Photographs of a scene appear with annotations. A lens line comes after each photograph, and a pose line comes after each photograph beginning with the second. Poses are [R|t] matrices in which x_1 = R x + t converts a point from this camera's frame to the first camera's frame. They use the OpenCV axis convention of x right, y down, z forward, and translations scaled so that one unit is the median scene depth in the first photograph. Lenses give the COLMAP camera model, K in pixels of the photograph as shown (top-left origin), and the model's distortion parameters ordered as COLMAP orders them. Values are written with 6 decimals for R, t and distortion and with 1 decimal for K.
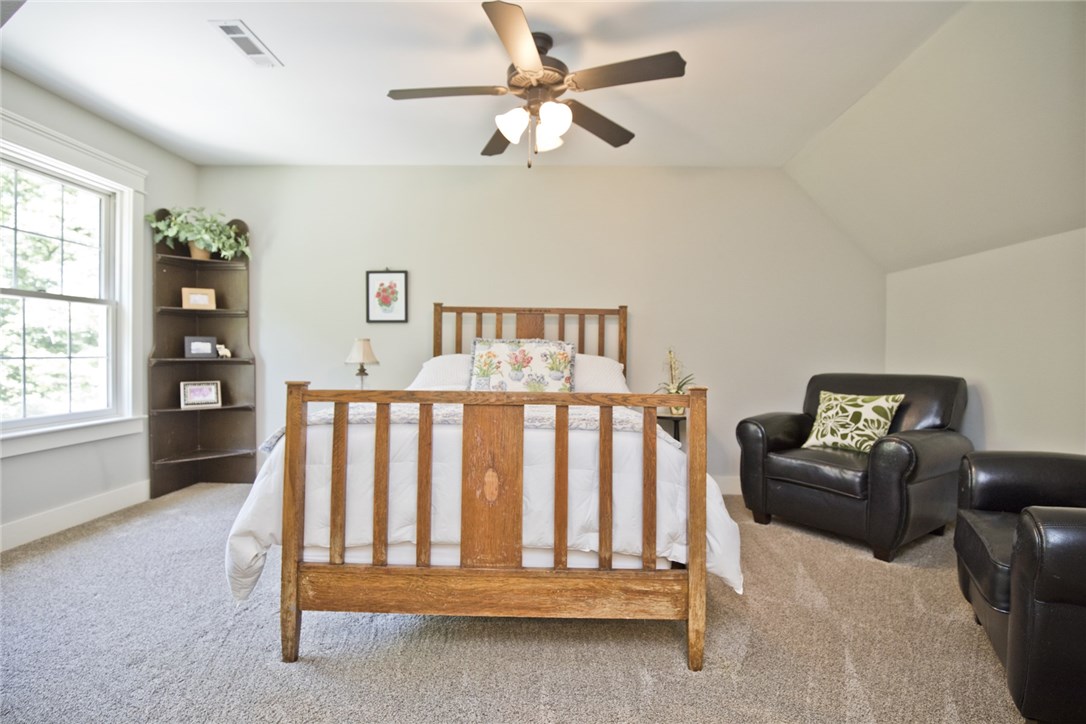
lens RADIAL K [[502.7, 0, 541.0], [0, 502.7, 358.7], [0, 0, 1]] dist [-0.031114, 0.004501]
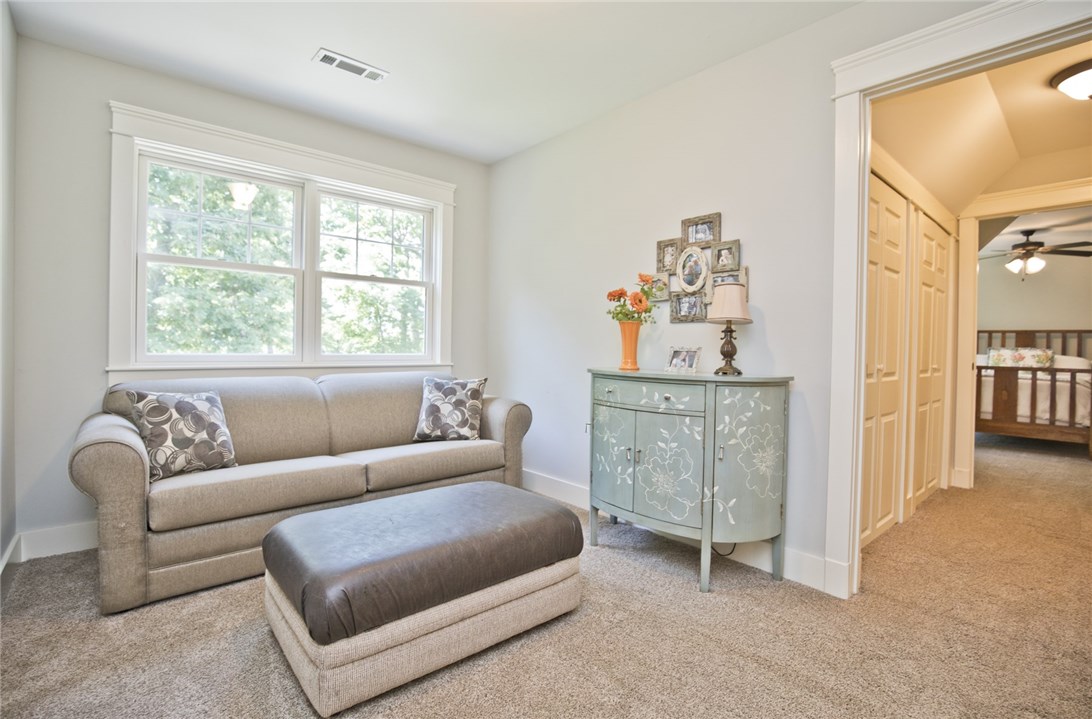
lens RADIAL K [[505.5, 0, 542.2], [0, 505.5, 354.6], [0, 0, 1]] dist [-0.031114, 0.004501]
pose [[0.687326, 0.011056, -0.726265, 0.159535], [-0.014685, 0.999891, 0.001324, 0.026092], [0.726201, 0.009755, 0.687413, -3.386061]]
